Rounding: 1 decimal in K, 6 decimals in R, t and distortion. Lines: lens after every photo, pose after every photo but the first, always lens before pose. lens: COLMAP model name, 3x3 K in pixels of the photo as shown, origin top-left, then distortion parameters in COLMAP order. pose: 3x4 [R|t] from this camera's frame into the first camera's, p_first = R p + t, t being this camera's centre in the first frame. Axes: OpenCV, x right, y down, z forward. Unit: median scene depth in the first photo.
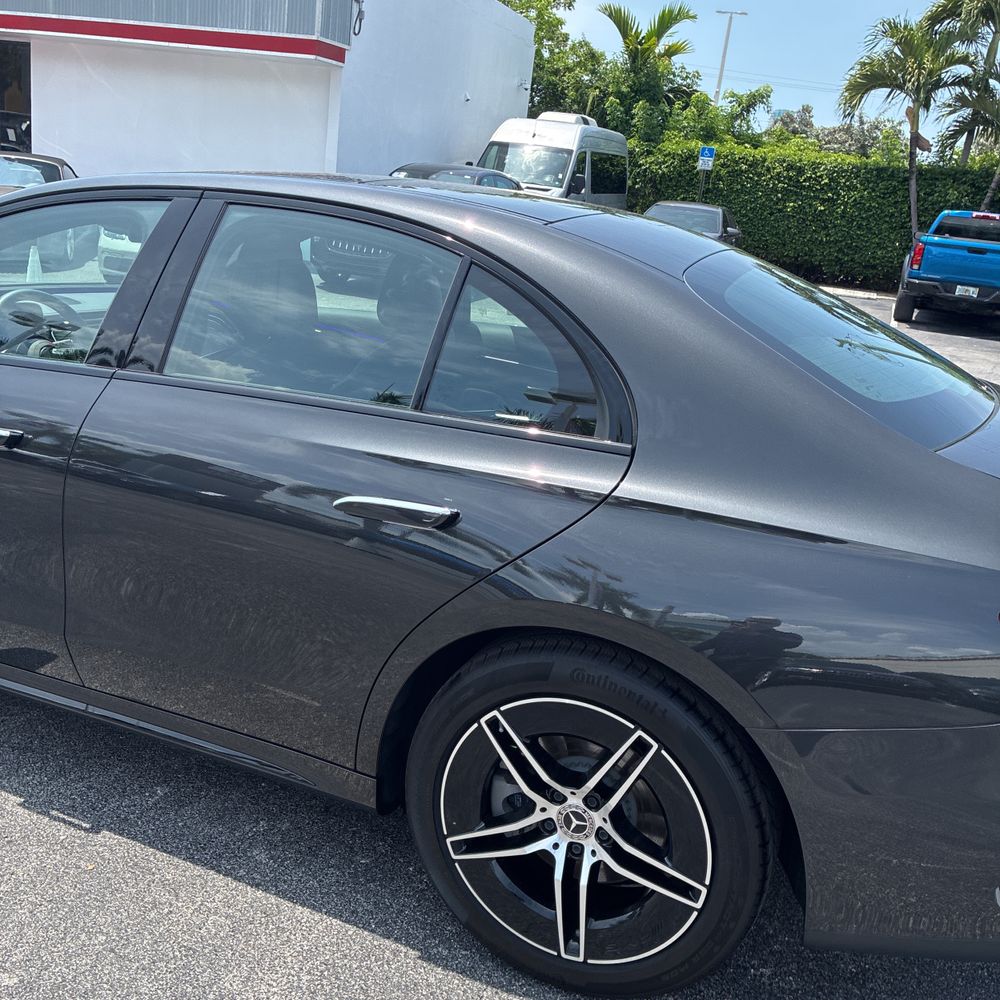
lens RADIAL K [[1017.1, 0, 511.5], [0, 1017.1, 496.5], [0, 0, 1]] dist [0.012174, 0.026544]
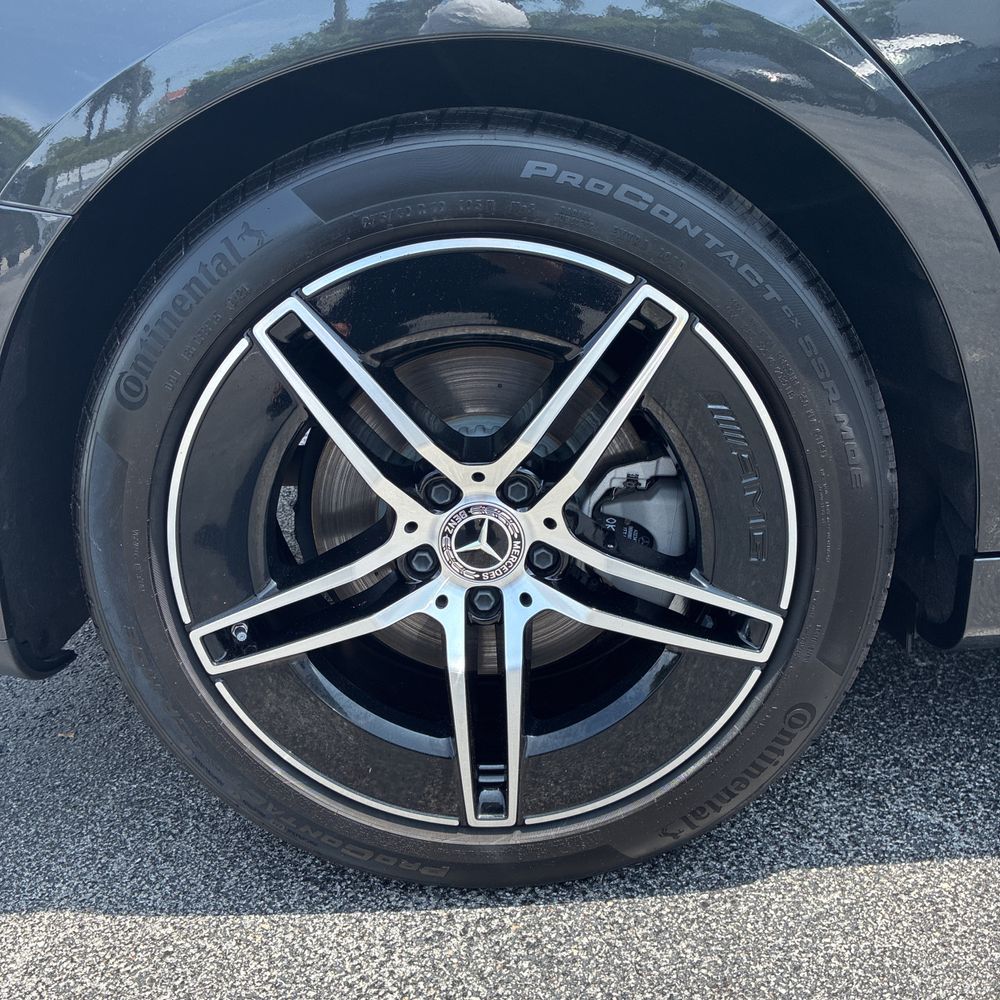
lens RADIAL K [[998.1, 0, 500.0], [0, 998.1, 500.0], [0, 0, 1]] dist [0.008635, 0.025798]
pose [[0.932728, -0.107839, 0.344077, -0.079838], [0.075701, 0.991529, 0.105548, 0.237764], [-0.352545, -0.072401, 0.932990, 0.538614]]
